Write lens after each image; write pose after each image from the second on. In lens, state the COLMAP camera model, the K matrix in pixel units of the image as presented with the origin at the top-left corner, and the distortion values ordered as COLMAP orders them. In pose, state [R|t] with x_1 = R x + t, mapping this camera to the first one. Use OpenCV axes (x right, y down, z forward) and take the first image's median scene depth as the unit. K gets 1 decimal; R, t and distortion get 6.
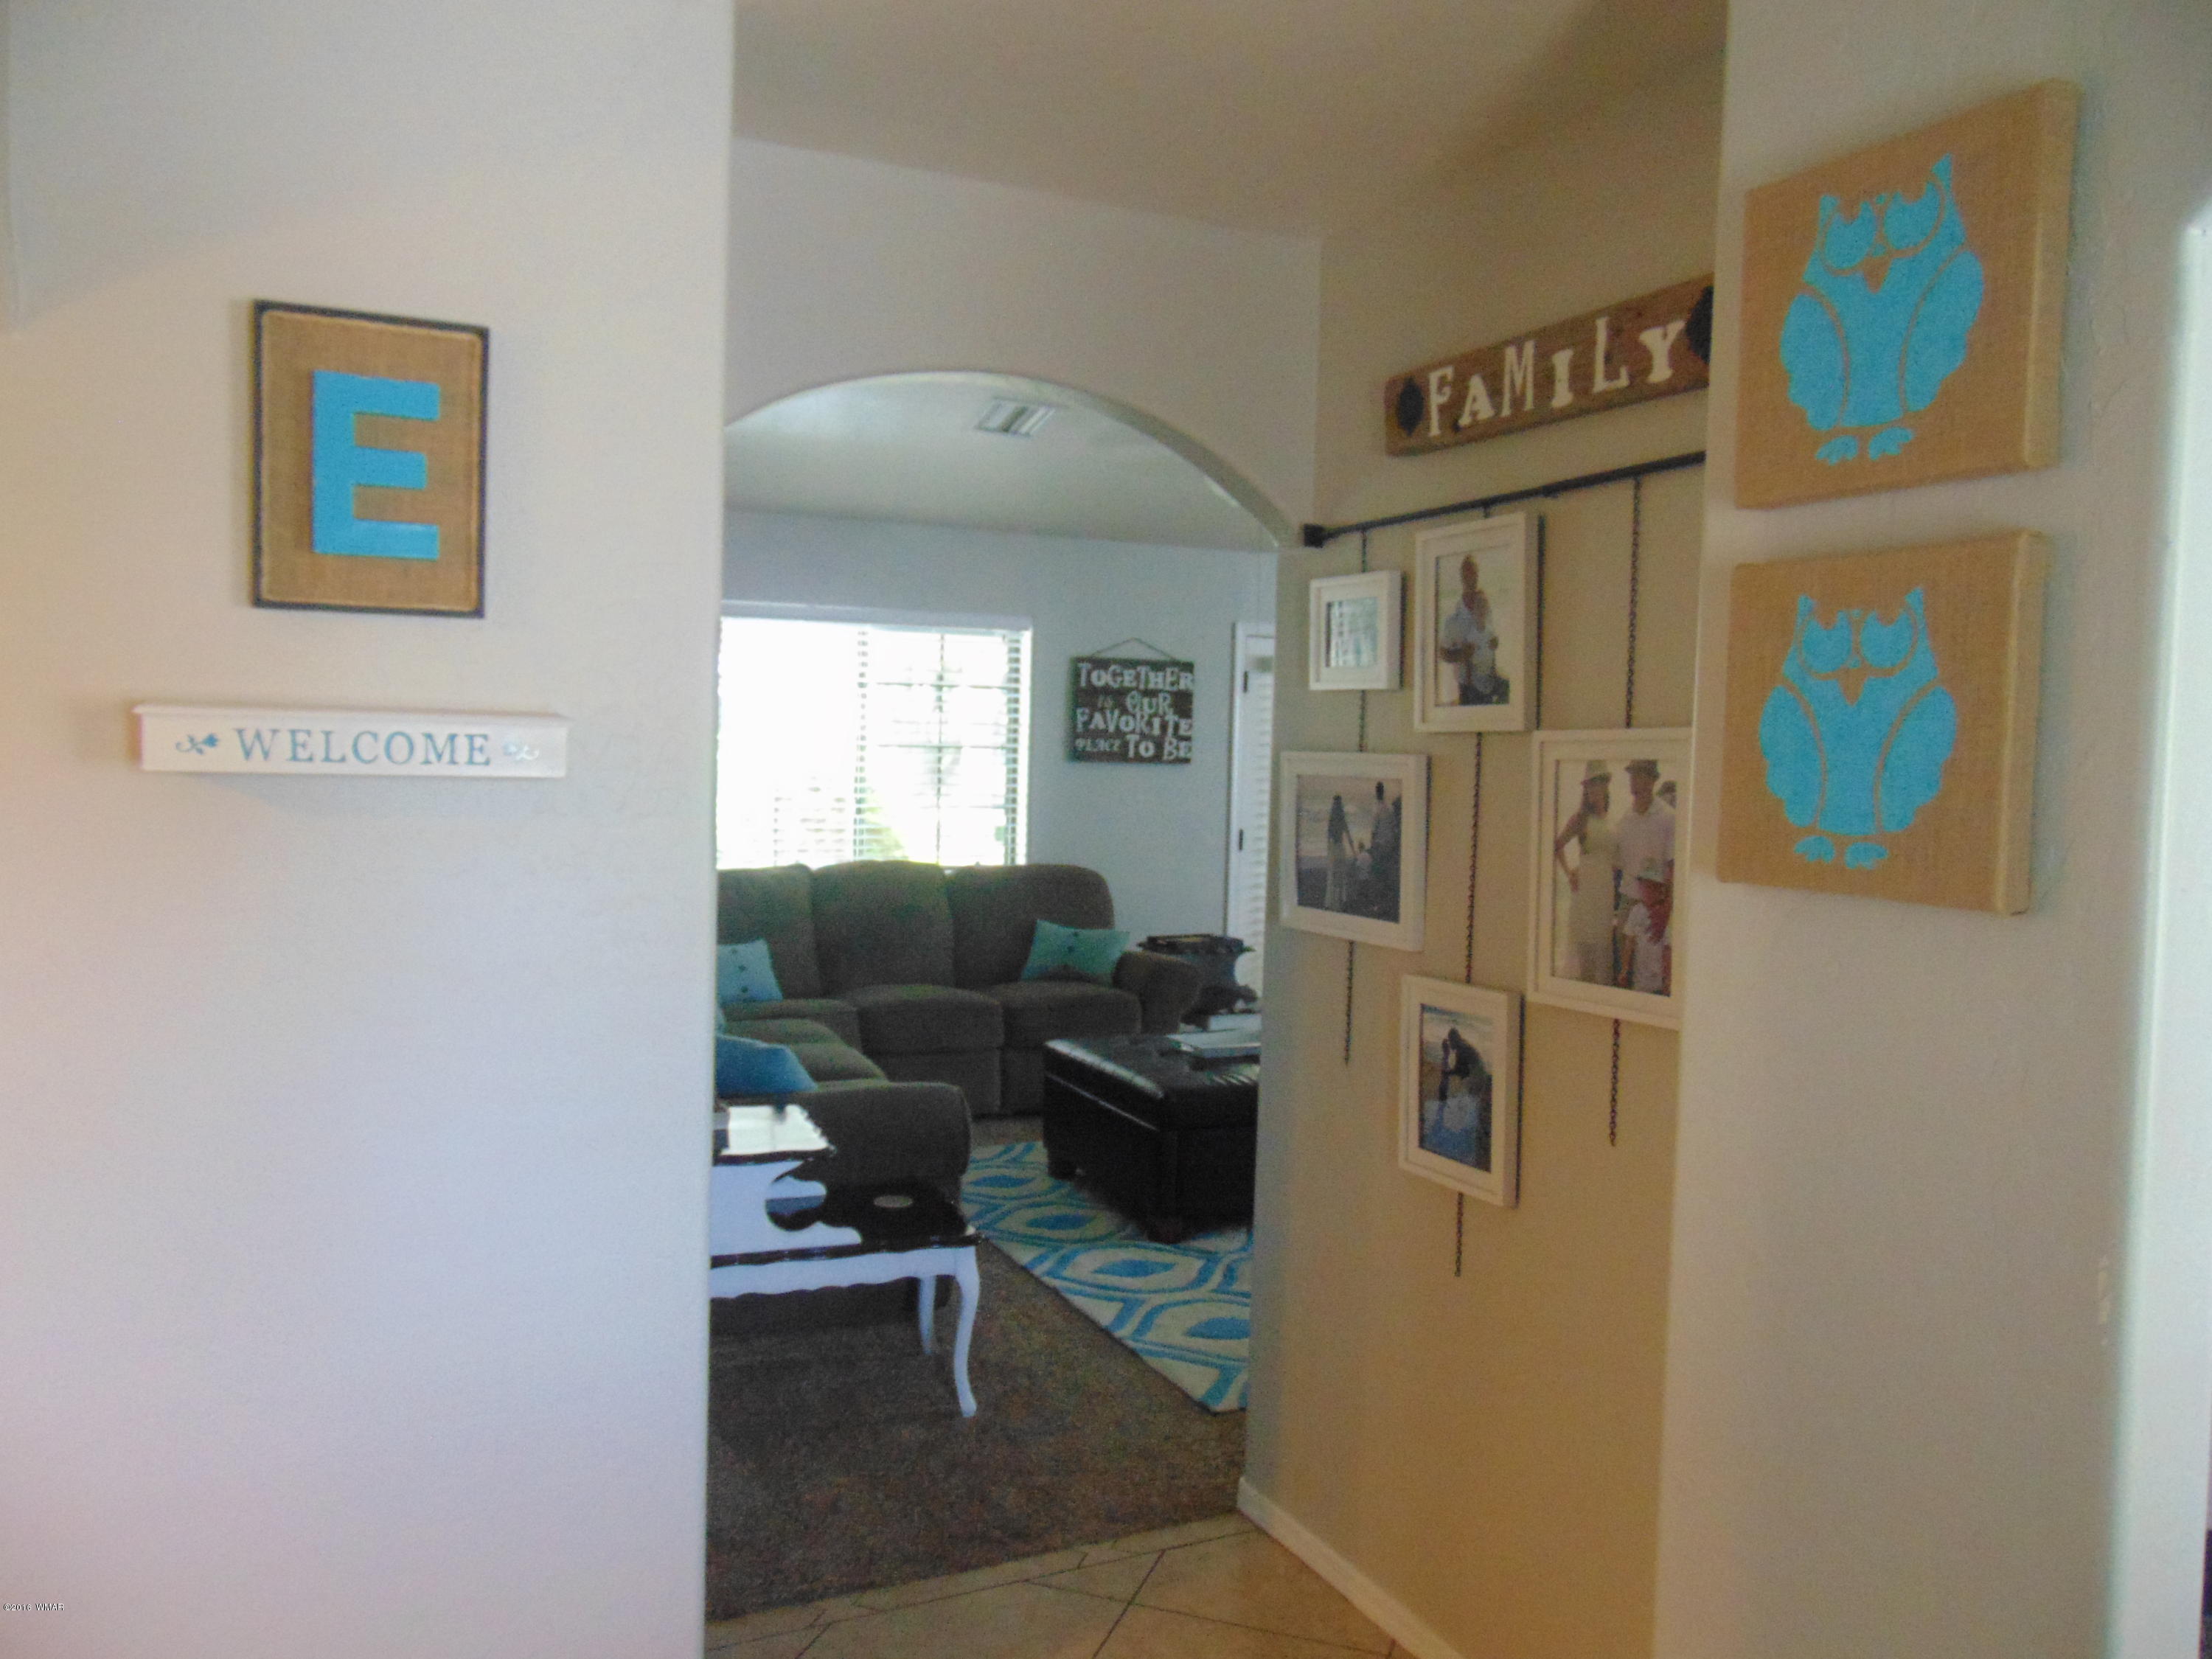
lens RADIAL K [[1645.4, 0, 1106.0], [0, 1645.4, 829.5], [0, 0, 1]] dist [-0.006164, 0.000698]
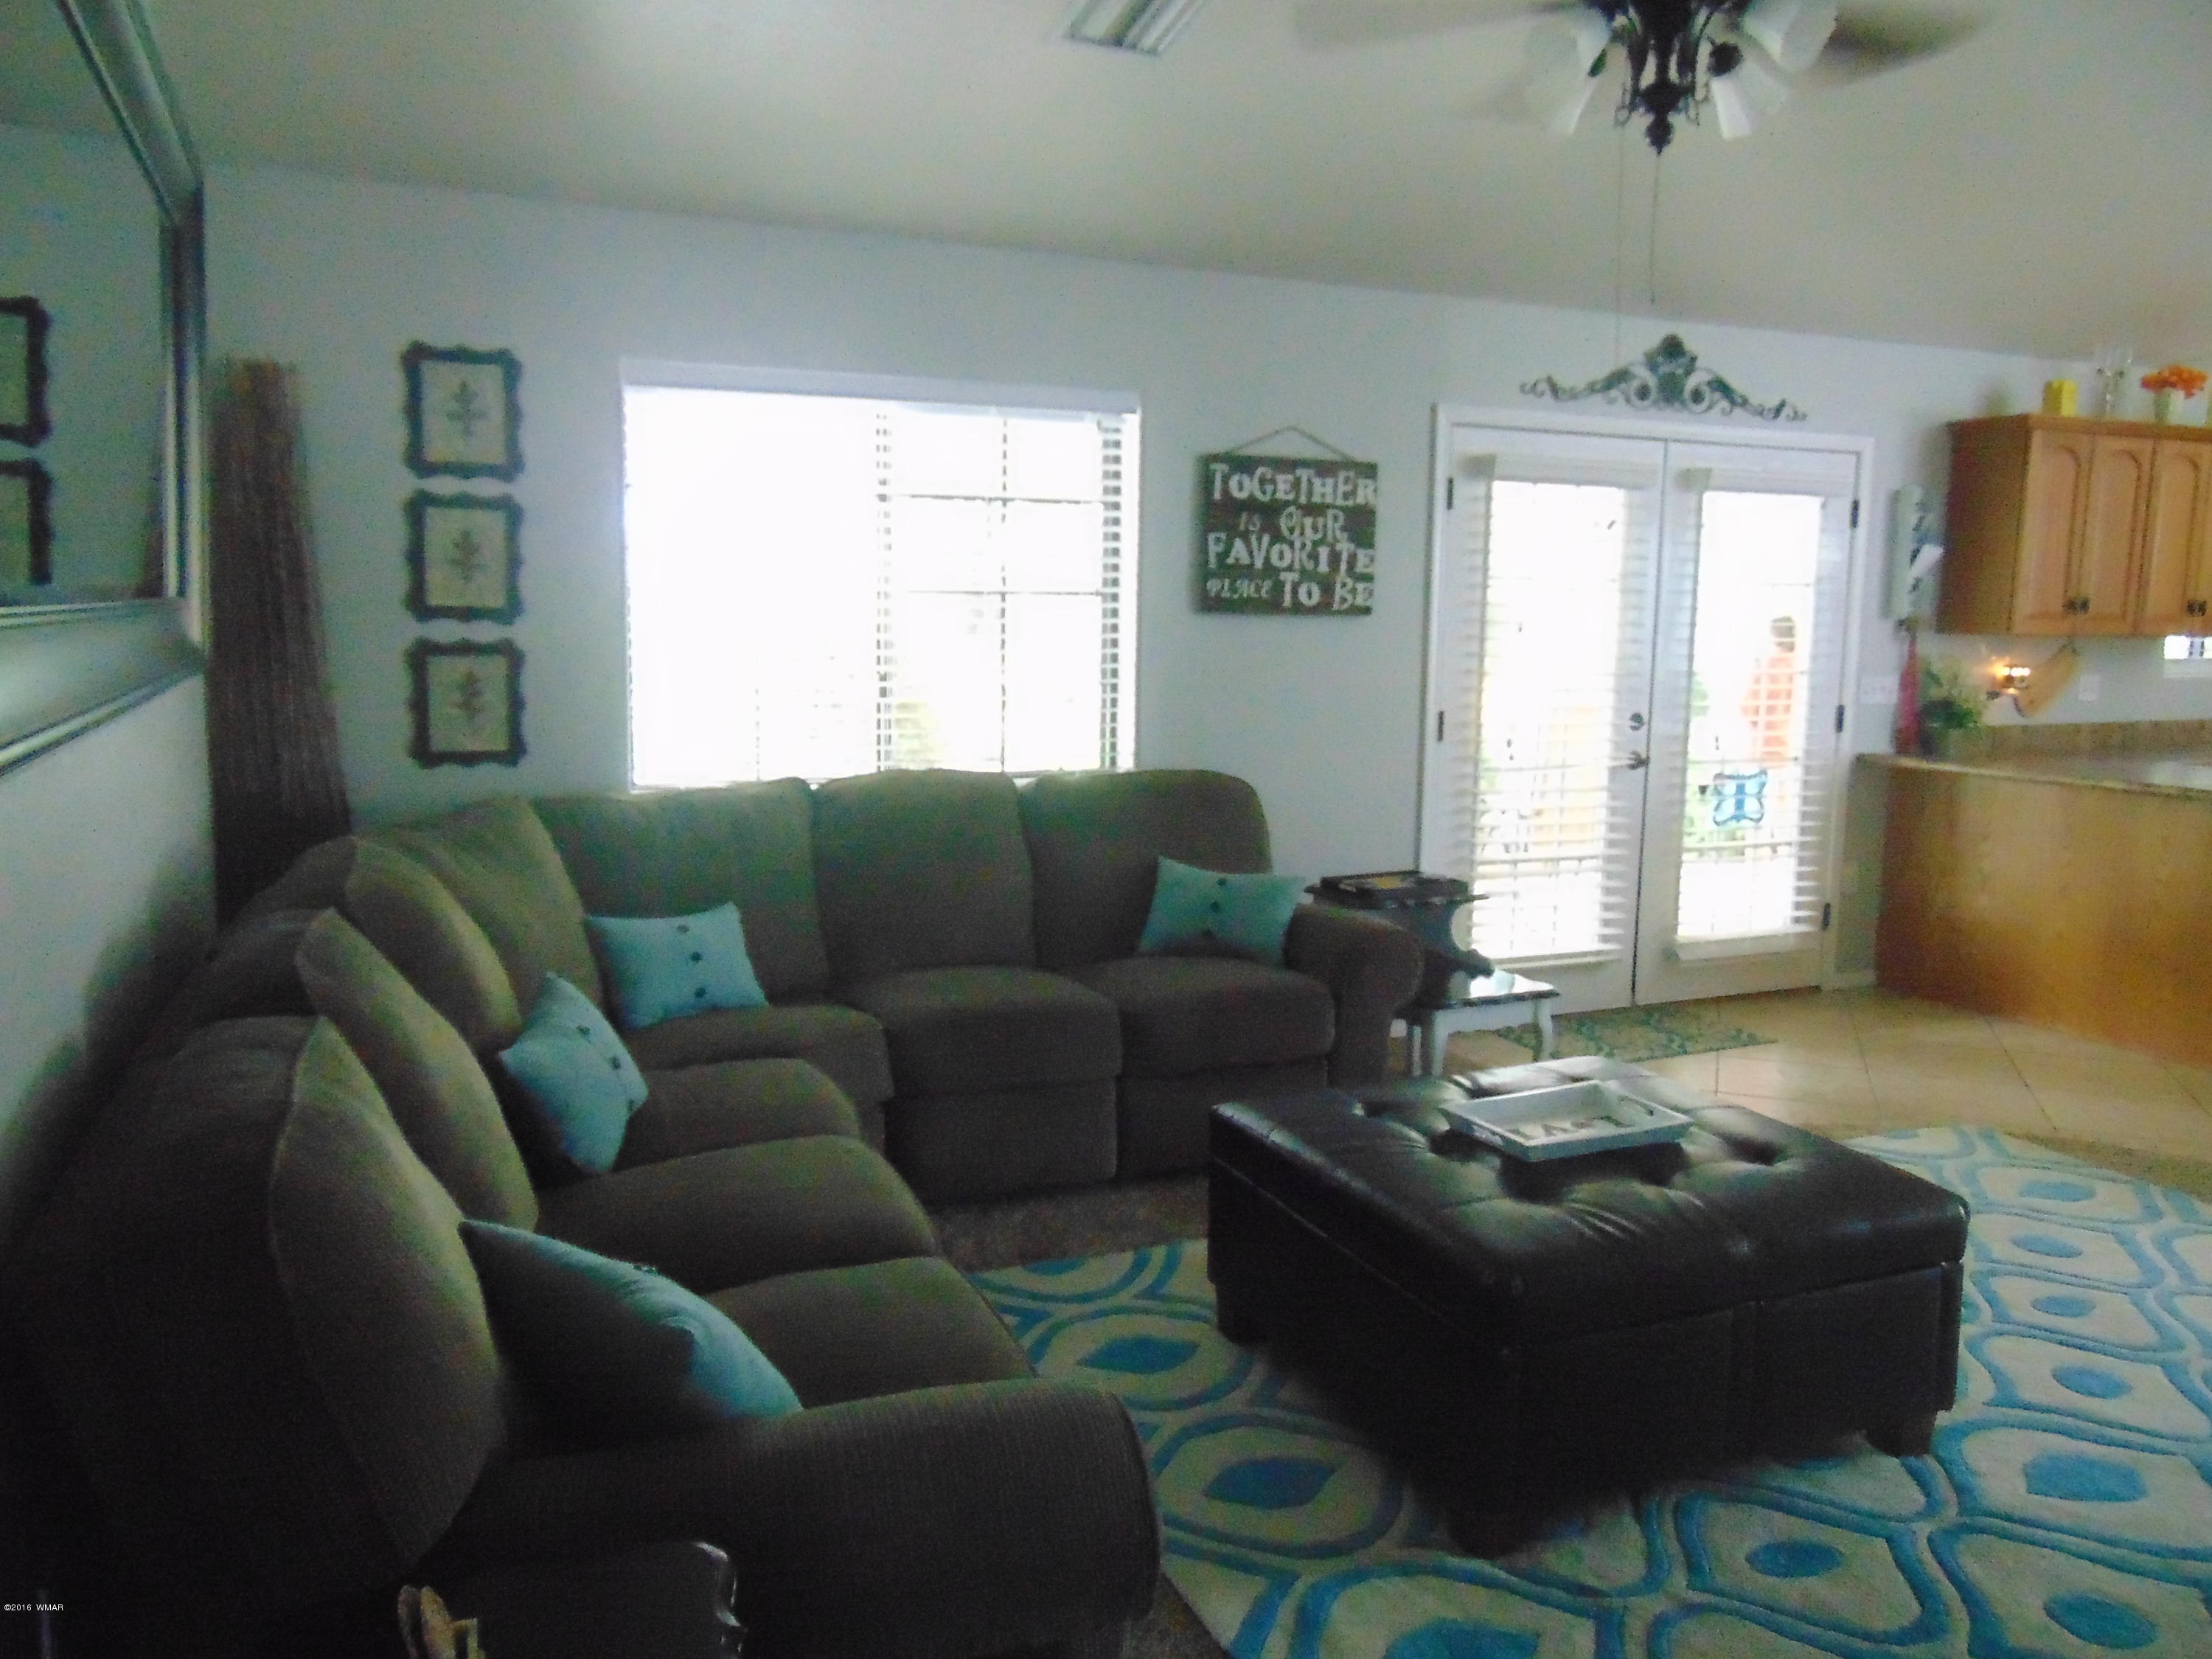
lens RADIAL K [[1645.4, 0, 1106.0], [0, 1645.4, 829.5], [0, 0, 1]] dist [-0.006164, 0.000698]
pose [[0.999752, -0.007539, -0.020946, -0.045694], [0.009306, 0.996288, 0.085579, -0.011559], [0.020223, -0.085753, 0.996111, 0.327599]]
